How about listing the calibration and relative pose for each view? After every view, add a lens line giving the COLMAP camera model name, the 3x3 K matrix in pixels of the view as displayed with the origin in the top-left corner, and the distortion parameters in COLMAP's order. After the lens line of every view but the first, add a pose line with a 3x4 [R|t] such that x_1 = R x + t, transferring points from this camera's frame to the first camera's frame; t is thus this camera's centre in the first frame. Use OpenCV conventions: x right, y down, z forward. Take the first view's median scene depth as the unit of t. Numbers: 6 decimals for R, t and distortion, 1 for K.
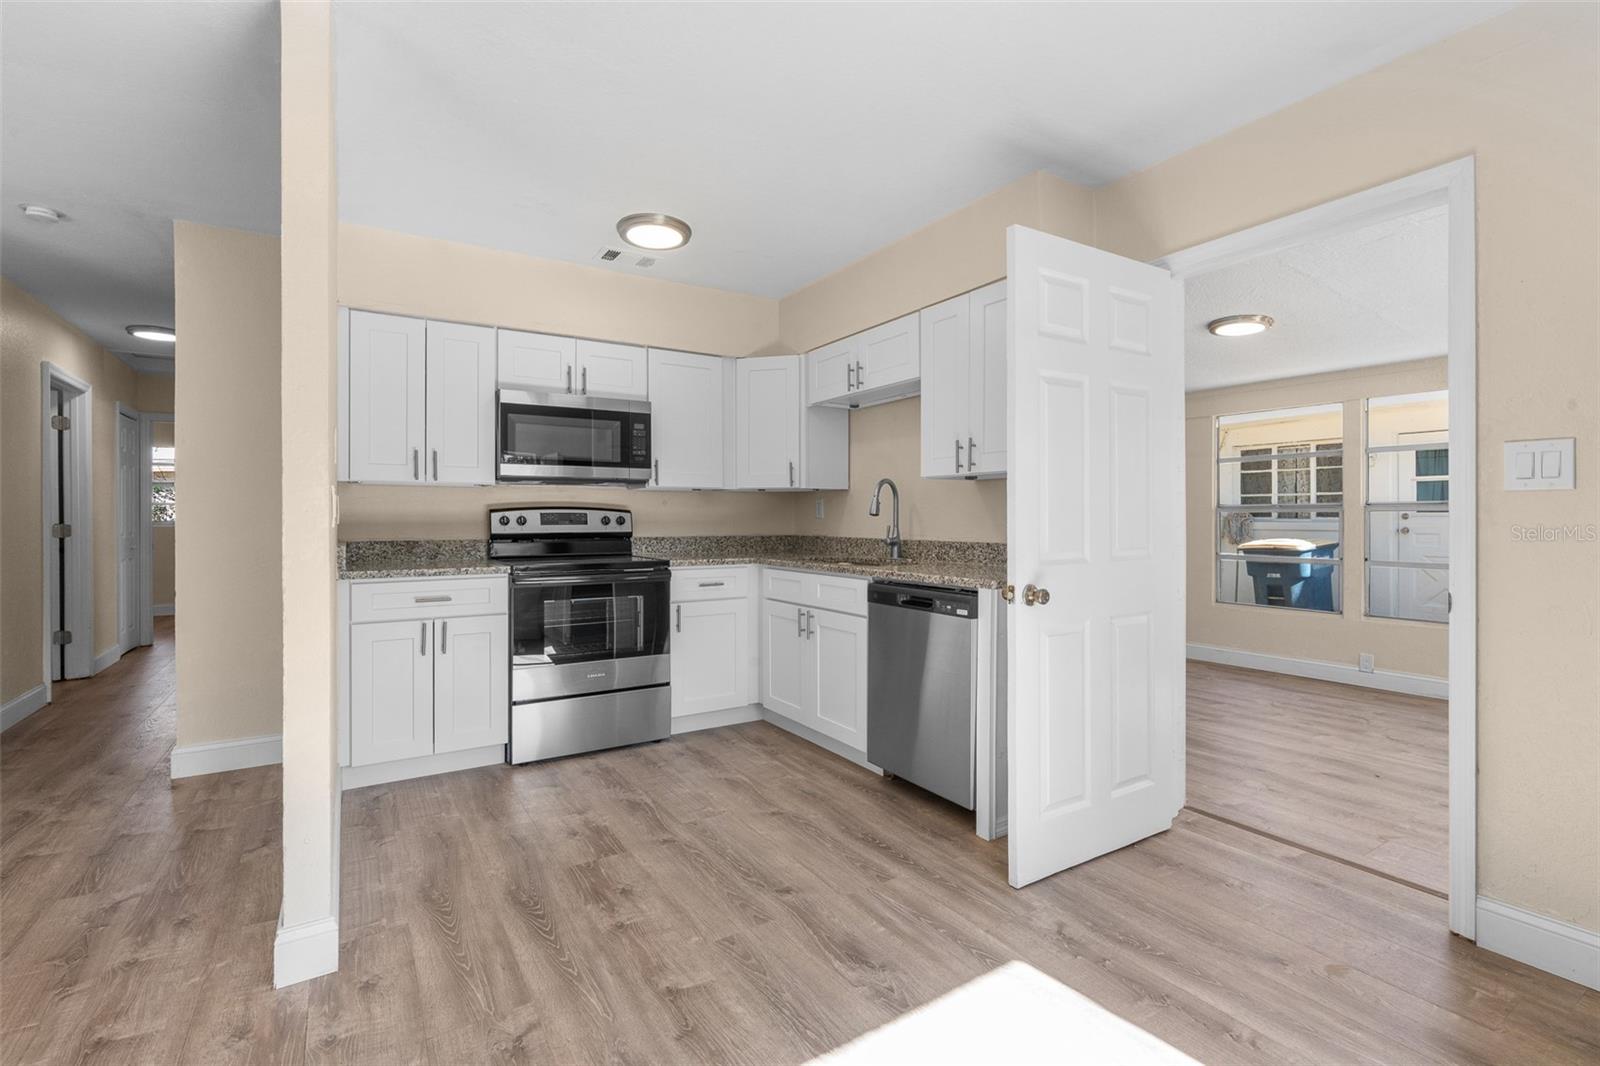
lens RADIAL K [[724.3, 0, 789.2], [0, 724.3, 523.8], [0, 0, 1]] dist [0.001382, 0.001014]
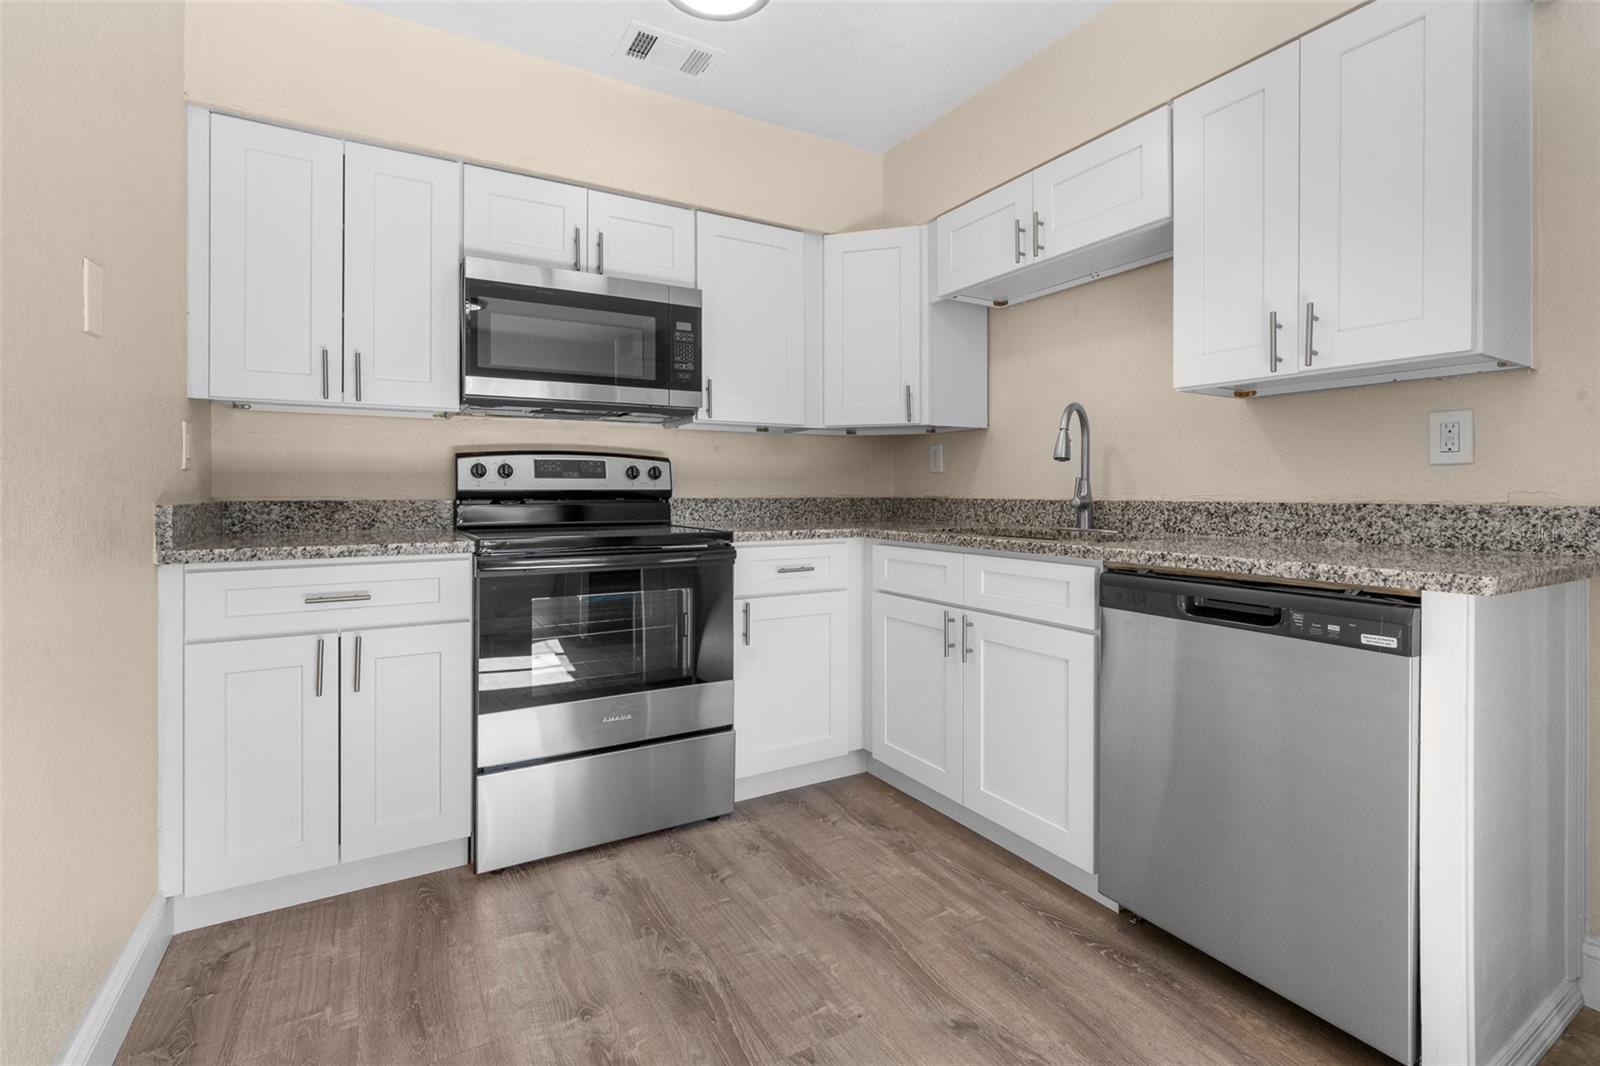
lens RADIAL K [[732.2, 0, 788.9], [0, 732.2, 495.7], [0, 0, 1]] dist [-0.002526, 0.001364]
pose [[0.999342, 0.000227, -0.036283, -0.097982], [-0.000295, 0.999998, -0.001886, 0.021181], [0.036283, 0.001896, 0.999340, 0.382080]]
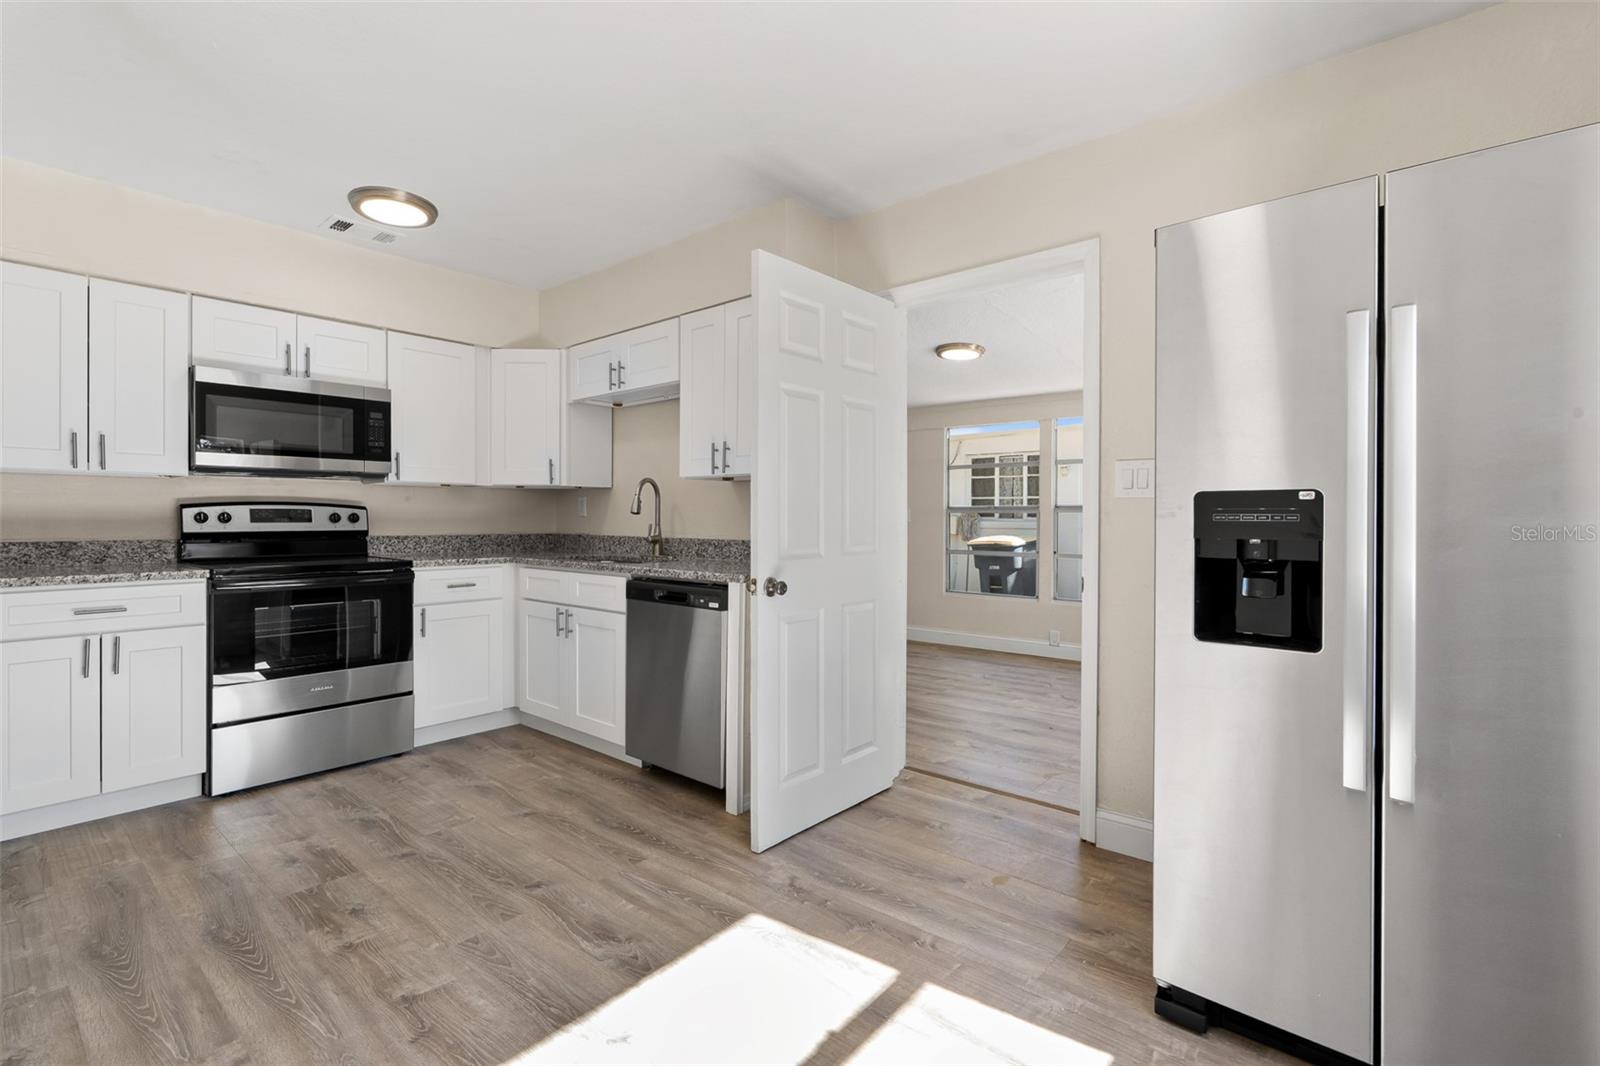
lens RADIAL K [[730.6, 0, 790.3], [0, 730.6, 524.7], [0, 0, 1]] dist [-0.003574, 0.002462]
pose [[0.953583, 0.001144, 0.301129, 0.016652], [-0.002177, 0.999993, 0.003097, 0.000183], [-0.301123, -0.003609, 0.953578, -0.045937]]
